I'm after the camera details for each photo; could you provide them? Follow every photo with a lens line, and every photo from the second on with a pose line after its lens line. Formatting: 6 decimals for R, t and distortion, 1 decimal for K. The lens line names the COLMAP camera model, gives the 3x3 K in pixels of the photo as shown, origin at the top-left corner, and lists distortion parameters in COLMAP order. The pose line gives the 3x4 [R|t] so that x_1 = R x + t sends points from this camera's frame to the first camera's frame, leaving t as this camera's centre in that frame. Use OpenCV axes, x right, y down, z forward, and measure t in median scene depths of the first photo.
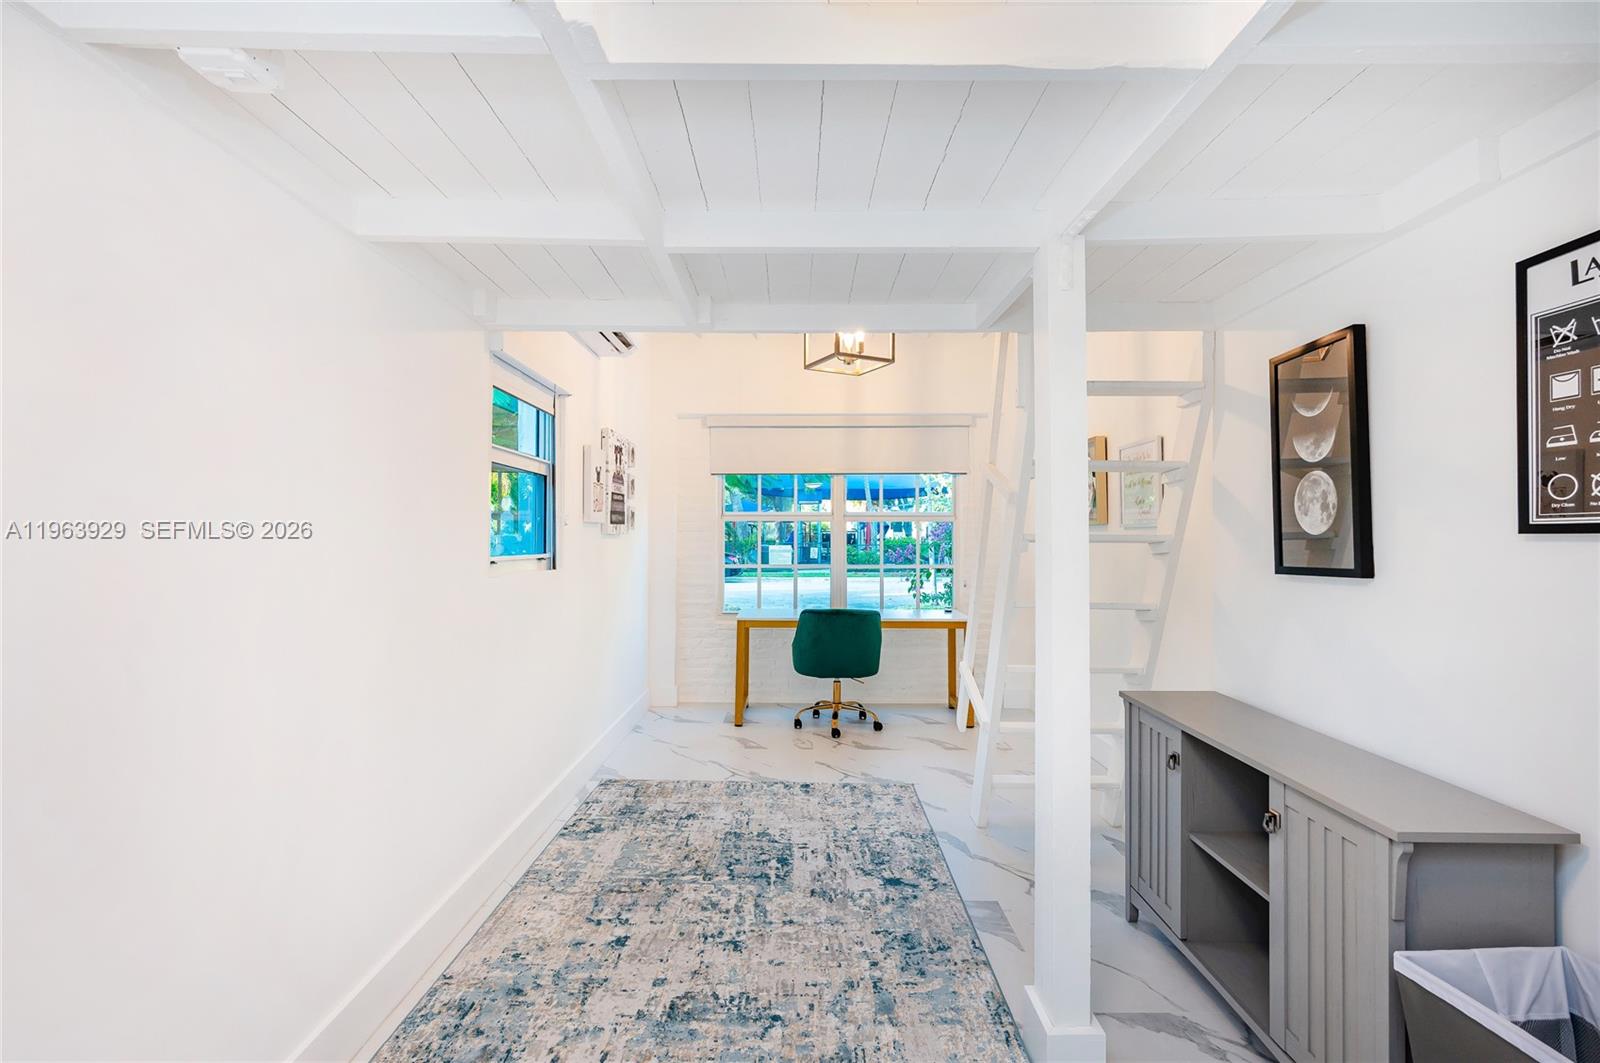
lens RADIAL K [[724.8, 0, 800.0], [0, 724.8, 531.5], [0, 0, 1]] dist [-0.000159, 0.000019]
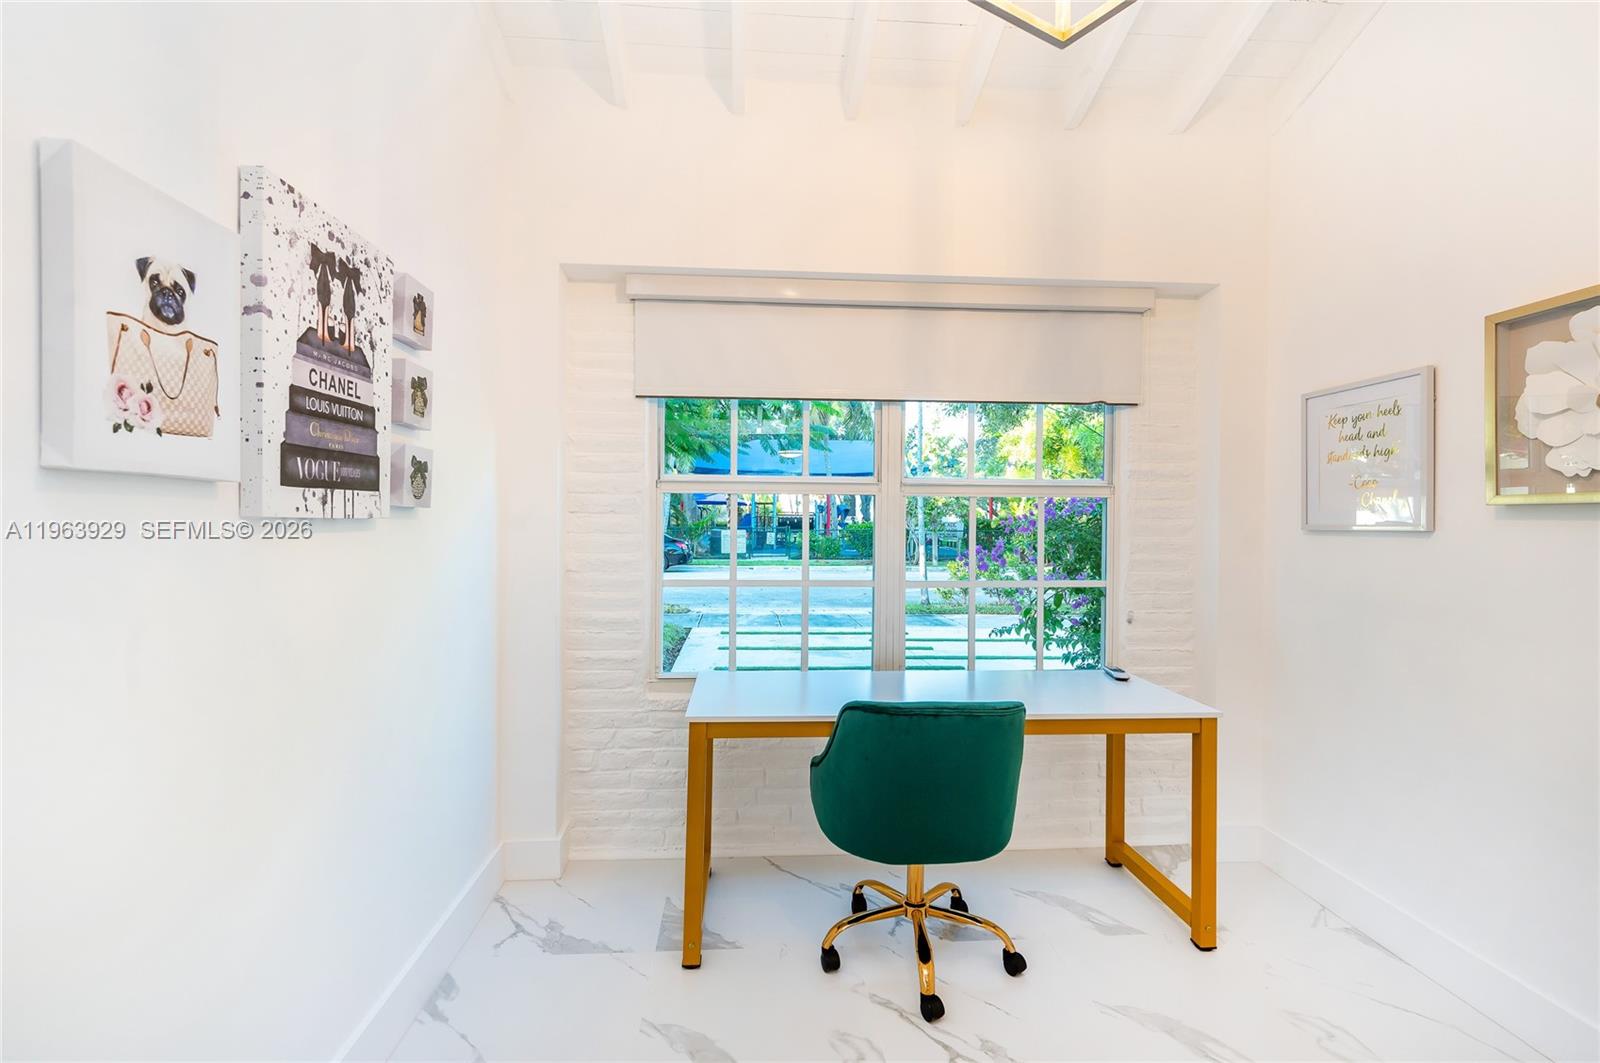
lens RADIAL K [[741.1, 0, 800.0], [0, 741.1, 531.5], [0, 0, 1]] dist [0.000573, 0.000019]
pose [[0.997793, 0.004863, 0.066221, -0.048462], [-0.006312, 0.999745, 0.021686, 0.000611], [-0.066099, -0.022057, 0.997569, 0.533696]]
